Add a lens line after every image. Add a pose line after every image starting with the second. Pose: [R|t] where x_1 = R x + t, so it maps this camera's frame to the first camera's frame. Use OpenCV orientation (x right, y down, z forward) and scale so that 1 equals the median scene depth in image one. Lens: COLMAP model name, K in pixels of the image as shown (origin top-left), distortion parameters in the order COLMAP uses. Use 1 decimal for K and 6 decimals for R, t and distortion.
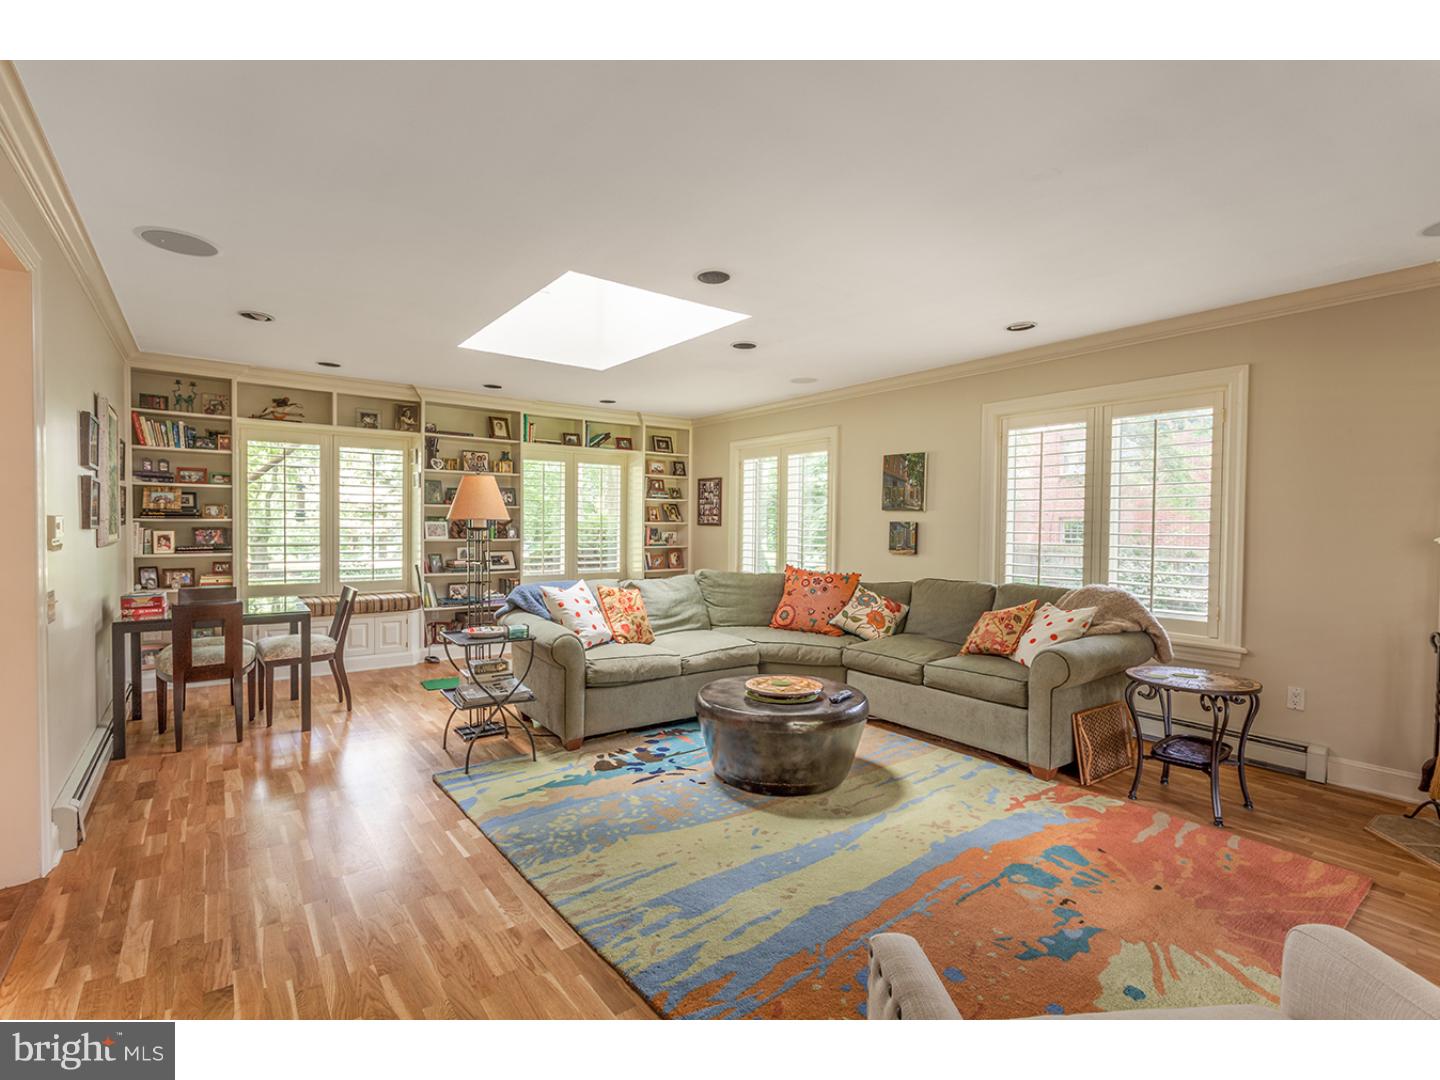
lens RADIAL K [[675.1, 0, 706.2], [0, 675.1, 538.6], [0, 0, 1]] dist [0.002742, 0.000594]
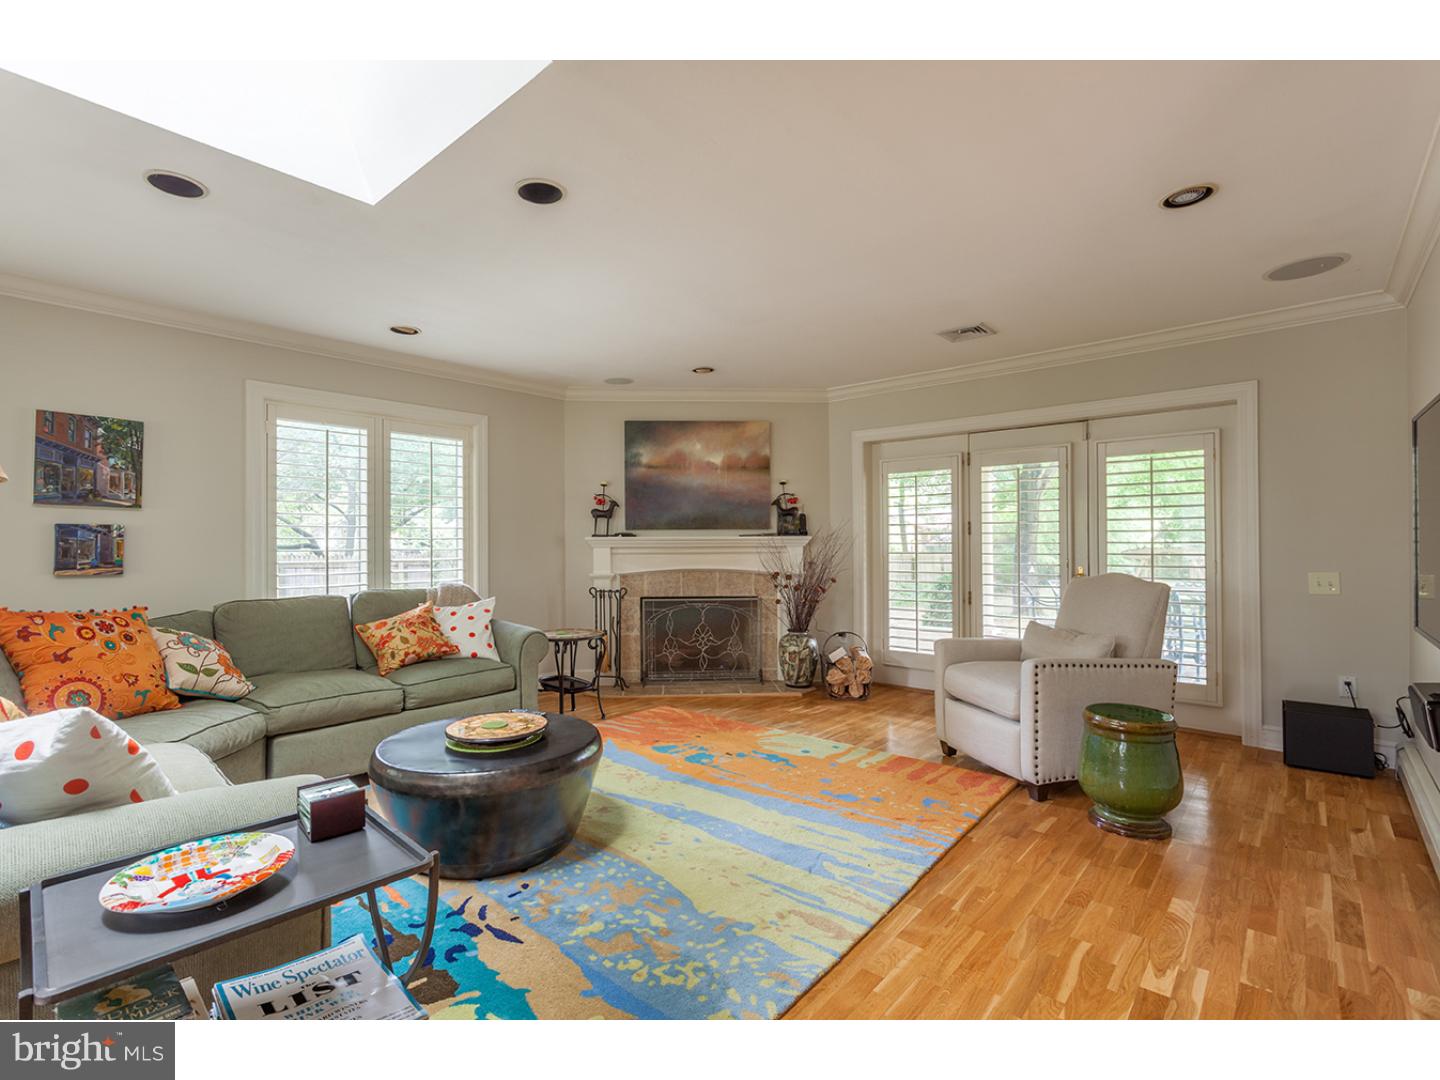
lens RADIAL K [[675.1, 0, 706.2], [0, 675.1, 538.6], [0, 0, 1]] dist [0.002742, 0.000594]
pose [[-0.211732, -0.001821, 0.977326, -0.633543], [0.023875, 0.999690, 0.007035, -0.002687], [-0.977036, 0.024823, -0.211622, 0.819032]]
